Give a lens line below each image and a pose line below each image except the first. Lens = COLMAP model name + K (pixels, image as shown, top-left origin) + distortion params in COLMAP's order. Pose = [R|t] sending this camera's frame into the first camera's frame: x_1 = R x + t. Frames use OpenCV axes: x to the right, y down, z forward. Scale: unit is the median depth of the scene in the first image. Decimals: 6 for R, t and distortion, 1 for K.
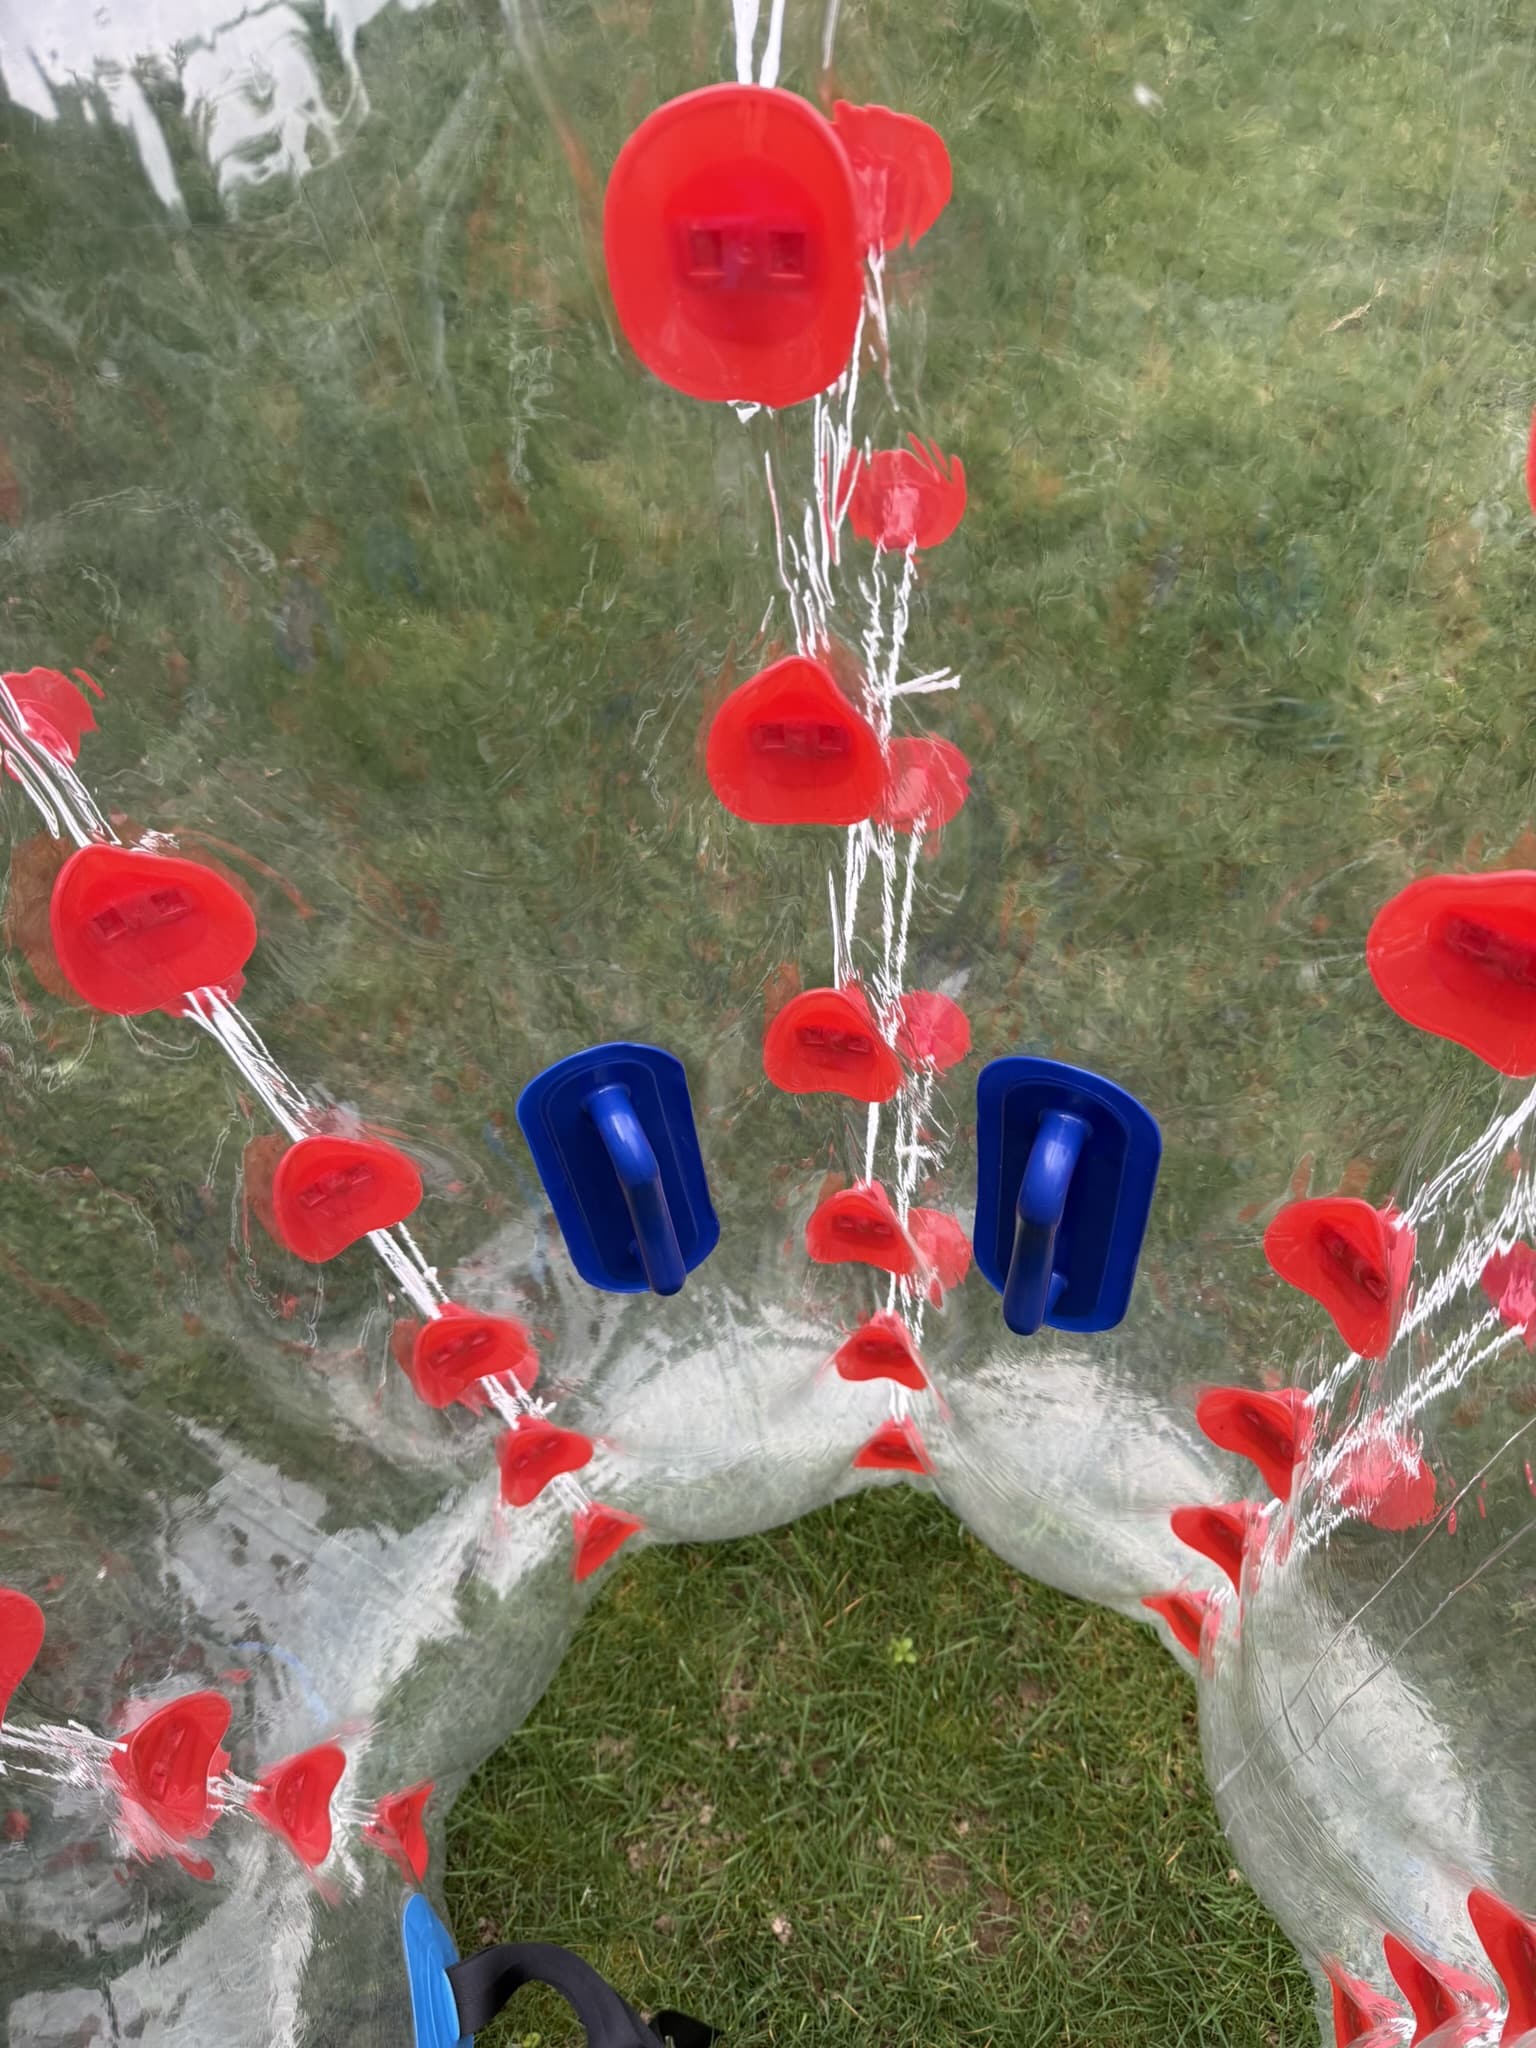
lens RADIAL K [[1492.5, 0, 752.7], [0, 1492.5, 1046.2], [0, 0, 1]] dist [0.147352, -0.253960]
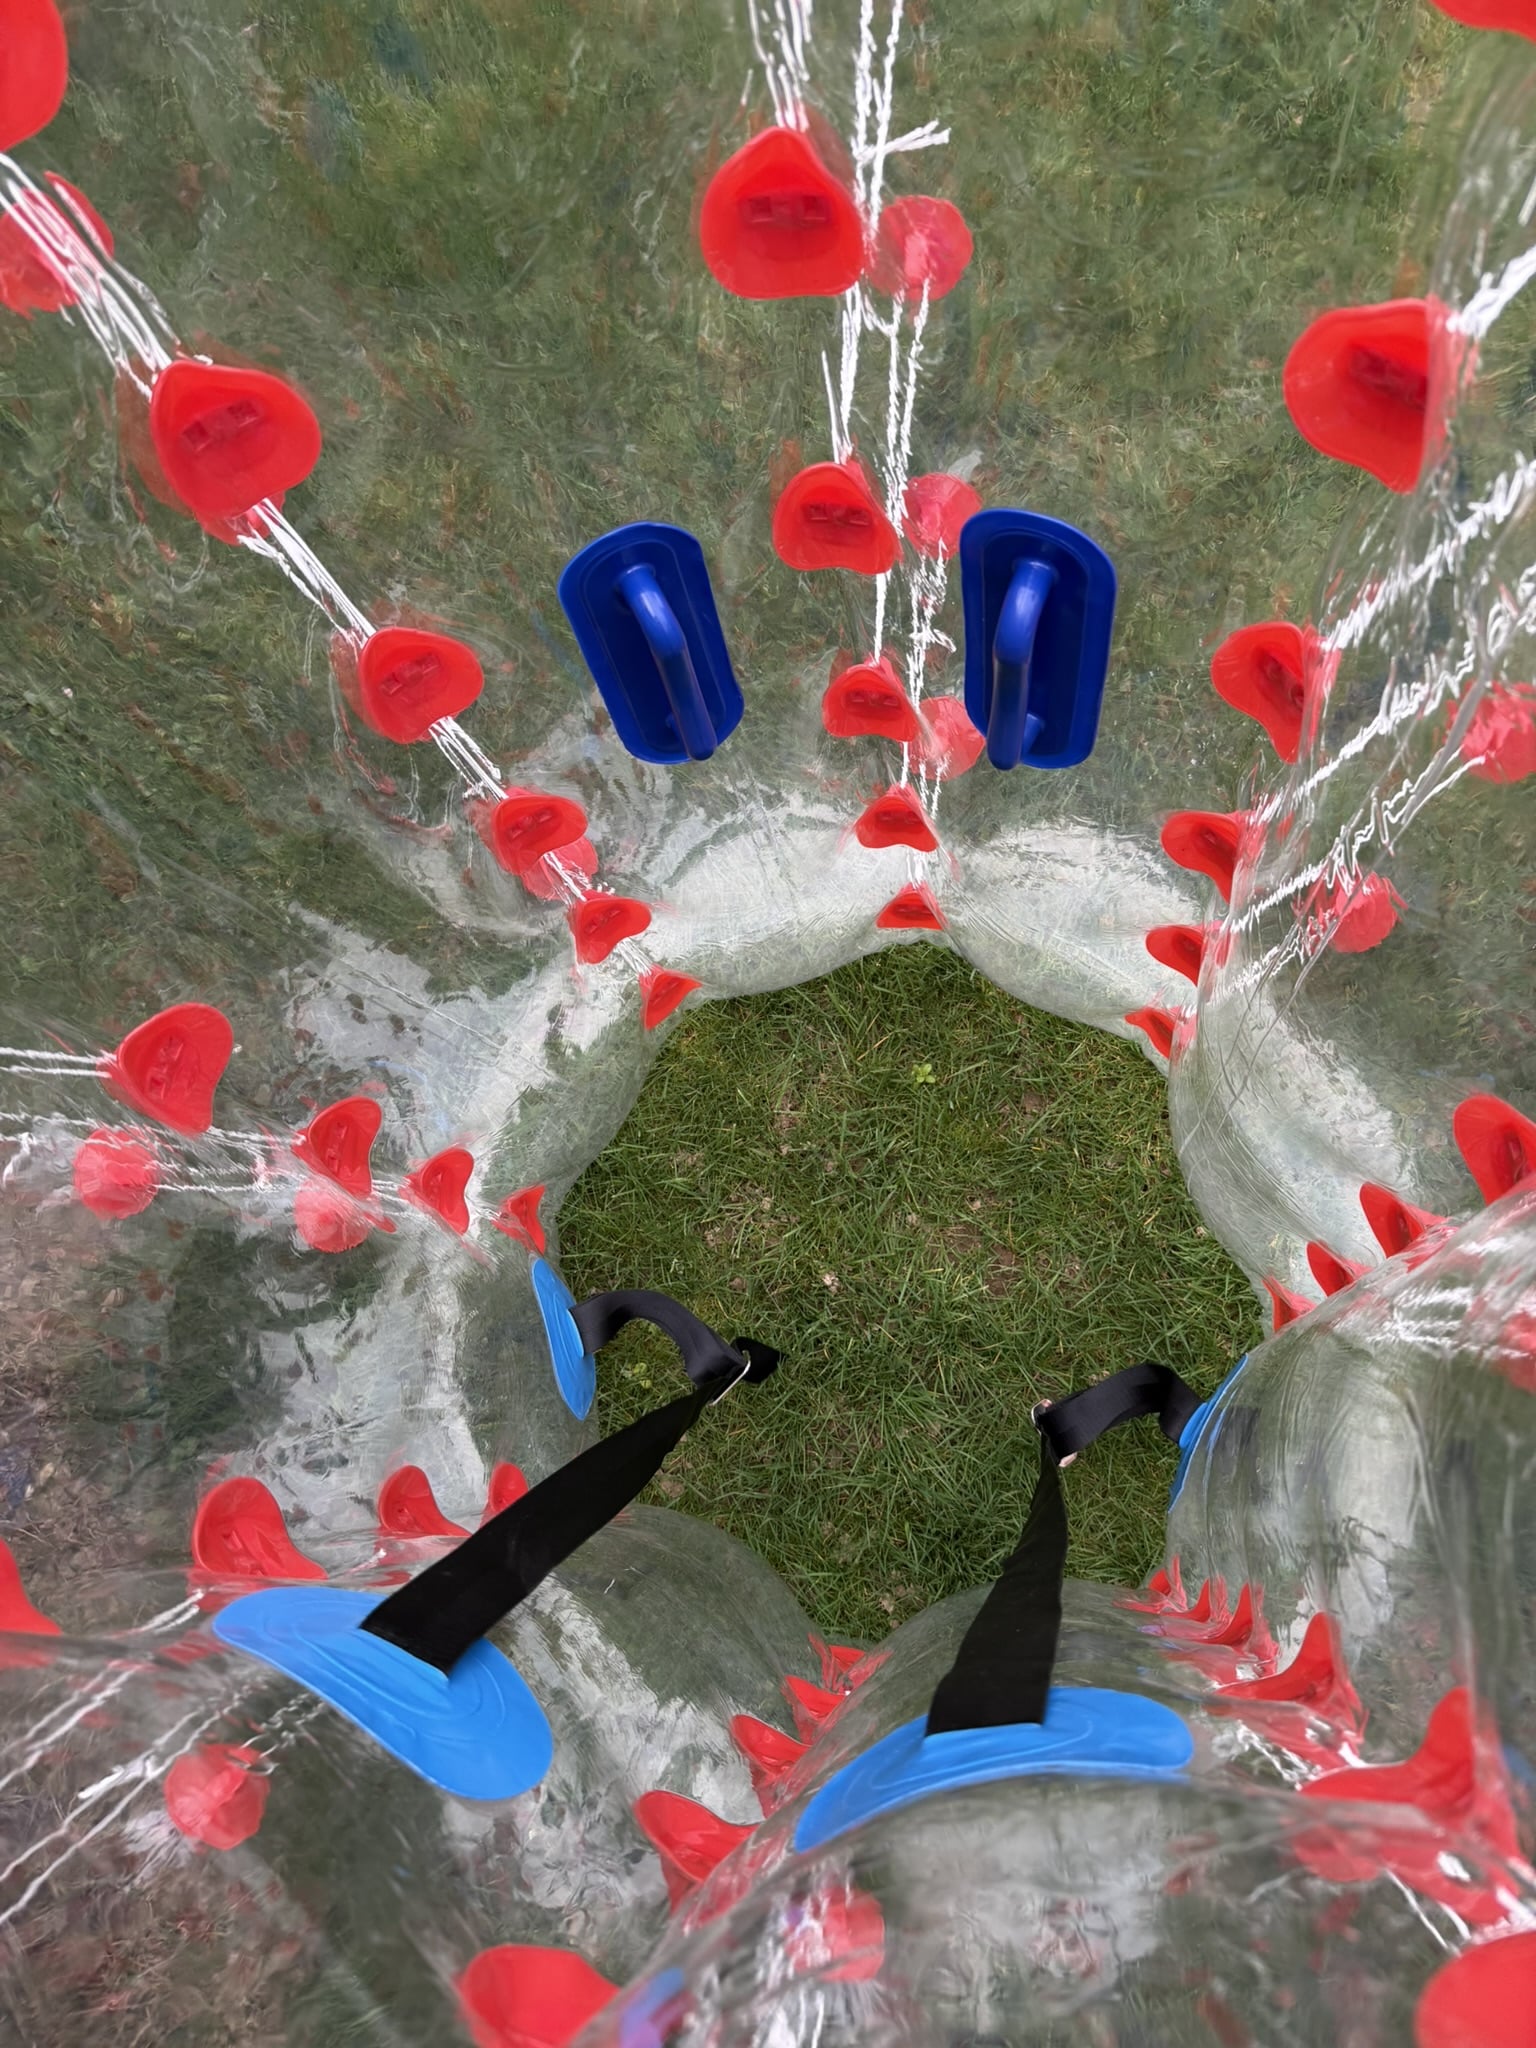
lens RADIAL K [[1492.5, 0, 752.7], [0, 1492.5, 1046.2], [0, 0, 1]] dist [0.147352, -0.253960]
pose [[0.998051, -0.050286, -0.036966, 0.009706], [0.059027, 0.952936, 0.297371, 0.021703], [0.020273, -0.298973, 0.954046, -0.119758]]
